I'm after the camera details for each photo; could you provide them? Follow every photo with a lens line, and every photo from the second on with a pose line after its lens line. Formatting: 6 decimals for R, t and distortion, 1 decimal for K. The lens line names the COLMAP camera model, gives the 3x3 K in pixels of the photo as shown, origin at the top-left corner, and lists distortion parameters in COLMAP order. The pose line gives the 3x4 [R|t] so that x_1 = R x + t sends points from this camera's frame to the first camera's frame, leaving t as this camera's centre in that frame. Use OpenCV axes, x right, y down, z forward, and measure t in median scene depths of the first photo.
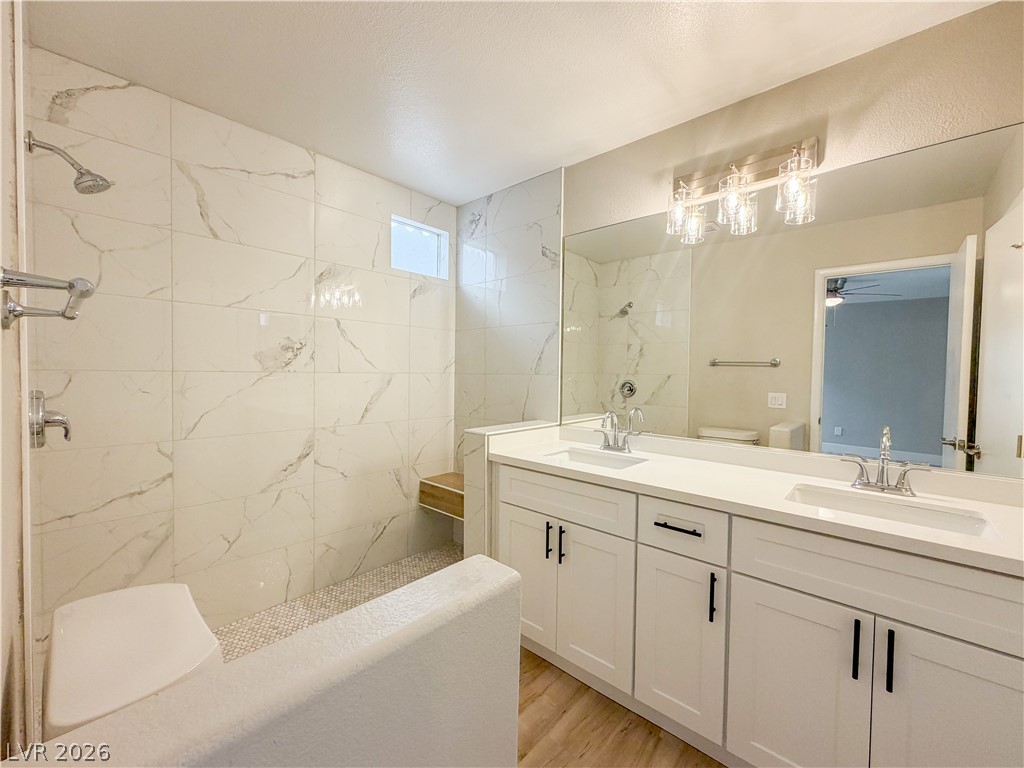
lens RADIAL K [[408.2, 0, 506.9], [0, 408.2, 387.1], [0, 0, 1]] dist [0.000540, 0.001013]
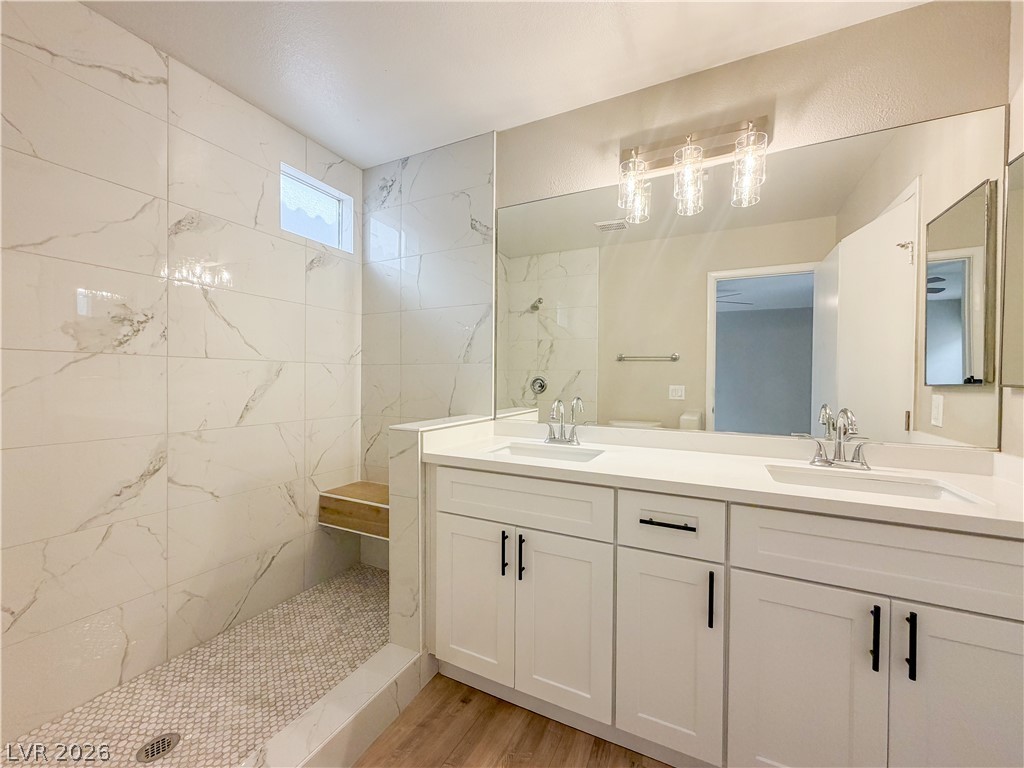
lens RADIAL K [[408.2, 0, 507.1], [0, 408.2, 384.5], [0, 0, 1]] dist [0.000540, 0.001013]
pose [[0.964783, -0.009405, 0.262877, -0.080162], [0.013316, 0.999826, -0.013098, 0.031083], [-0.262708, 0.016137, 0.964740, 0.139757]]
